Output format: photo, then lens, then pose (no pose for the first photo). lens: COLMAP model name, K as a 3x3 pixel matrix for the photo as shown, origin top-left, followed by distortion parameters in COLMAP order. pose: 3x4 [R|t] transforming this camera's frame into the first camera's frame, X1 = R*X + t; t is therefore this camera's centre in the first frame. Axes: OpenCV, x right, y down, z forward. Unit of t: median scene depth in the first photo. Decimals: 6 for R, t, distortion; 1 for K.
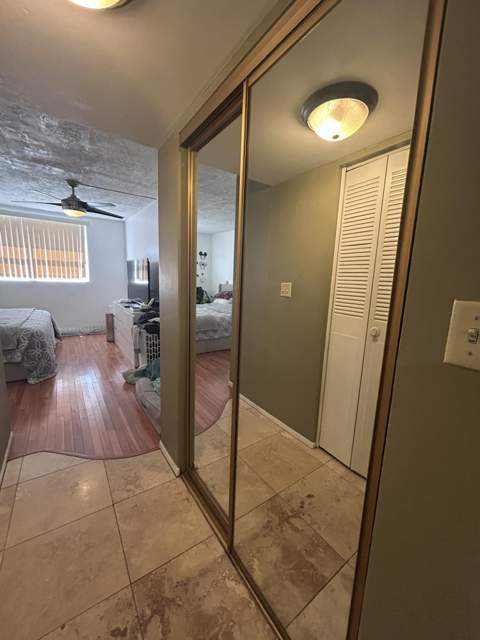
lens RADIAL K [[258.9, 0, 244.1], [0, 258.9, 320.5], [0, 0, 1]] dist [0.001372, -0.000200]
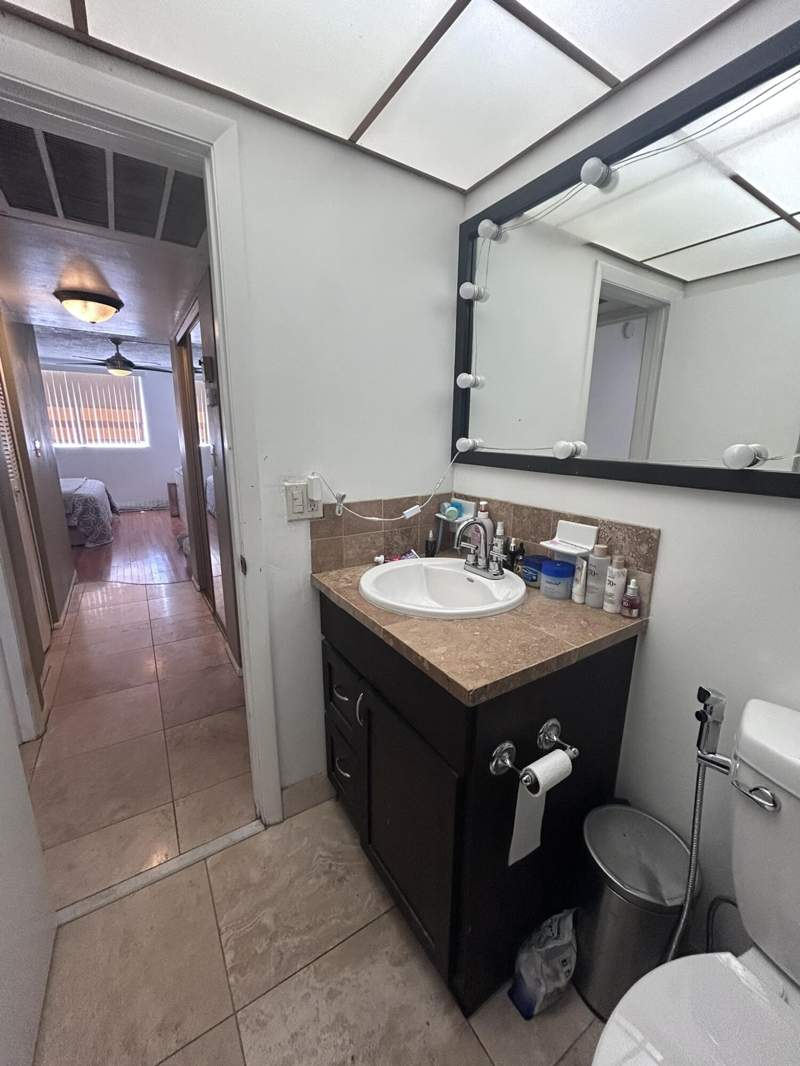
lens RADIAL K [[430.9, 0, 400.0], [0, 430.9, 533.0], [0, 0, 1]] dist [-0.001255, -0.000107]
pose [[0.998349, -0.017072, -0.054838, 0.552956], [0.020490, 0.997842, 0.062376, 0.117081], [0.053655, -0.063397, 0.996545, -0.688263]]
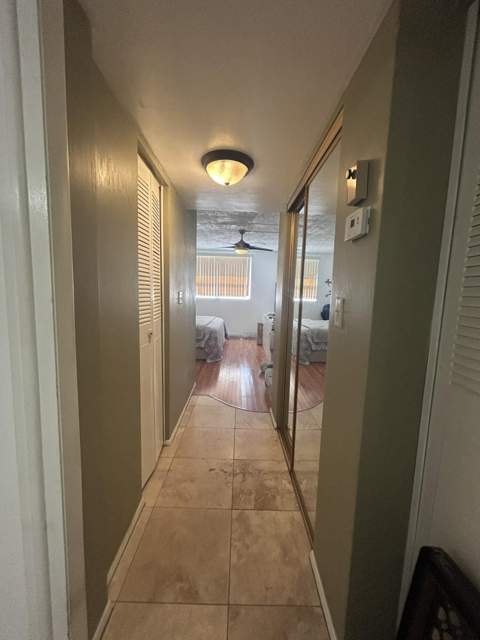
lens RADIAL K [[258.7, 0, 240.0], [0, 258.7, 320.0], [0, 0, 1]] dist [-0.001255, -0.000107]
pose [[0.824318, 0.047711, -0.564113, 0.226265], [-0.089533, 0.994889, -0.046686, 0.049404], [0.559003, 0.088991, 0.824376, -0.218526]]
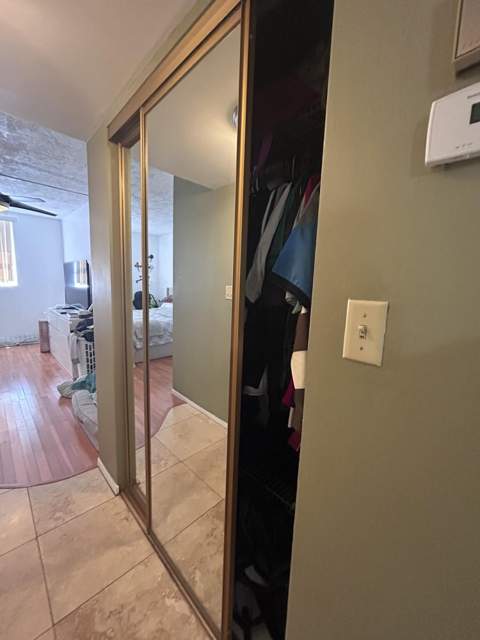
lens RADIAL K [[258.9, 0, 244.1], [0, 258.9, 320.5], [0, 0, 1]] dist [0.001372, -0.000200]
pose [[0.985768, -0.024084, 0.166375, 0.032052], [0.026494, 0.999574, -0.012281, 0.001710], [-0.166008, 0.016514, 0.985986, 0.000828]]
